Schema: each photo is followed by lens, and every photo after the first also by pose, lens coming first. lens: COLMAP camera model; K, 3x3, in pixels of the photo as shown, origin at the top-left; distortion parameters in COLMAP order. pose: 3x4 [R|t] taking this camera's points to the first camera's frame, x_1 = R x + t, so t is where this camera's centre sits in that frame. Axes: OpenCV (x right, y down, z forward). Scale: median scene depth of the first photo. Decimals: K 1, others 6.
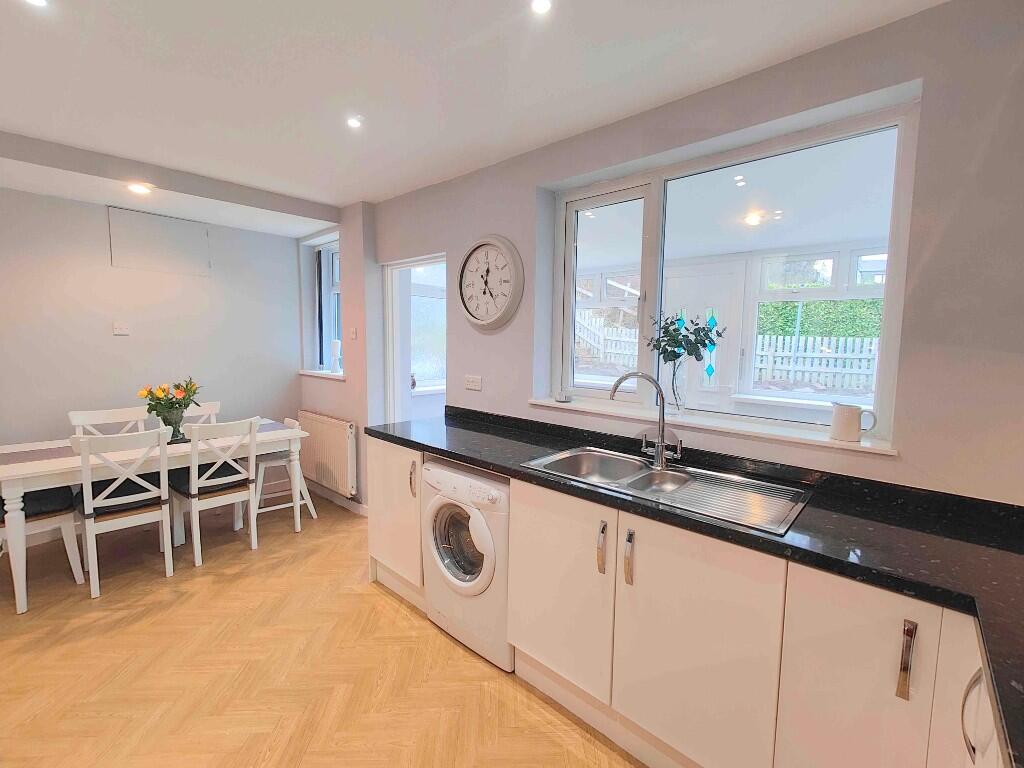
lens RADIAL K [[447.7, 0, 510.0], [0, 447.7, 383.8], [0, 0, 1]] dist [0.003528, 0.000392]
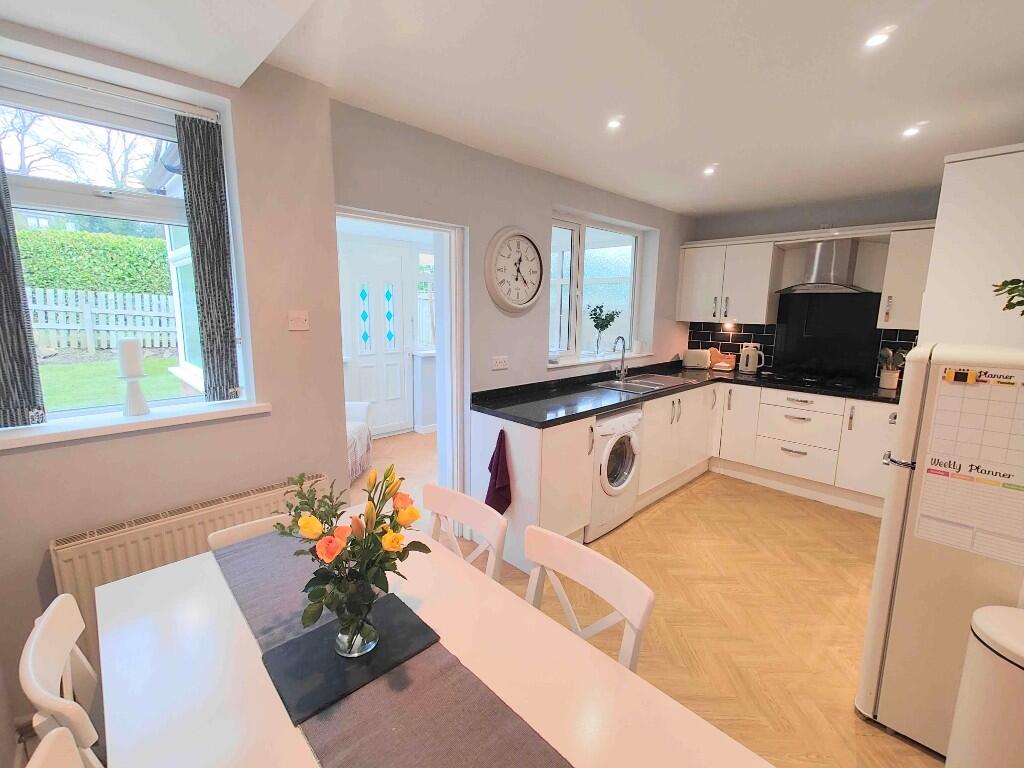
lens RADIAL K [[447.7, 0, 509.8], [0, 447.7, 382.5], [0, 0, 1]] dist [0.003528, 0.000392]
pose [[0.063577, -0.185951, 0.980500, -1.214147], [0.083853, 0.980009, 0.180421, -0.156747], [-0.994448, 0.070747, 0.077899, 0.966774]]
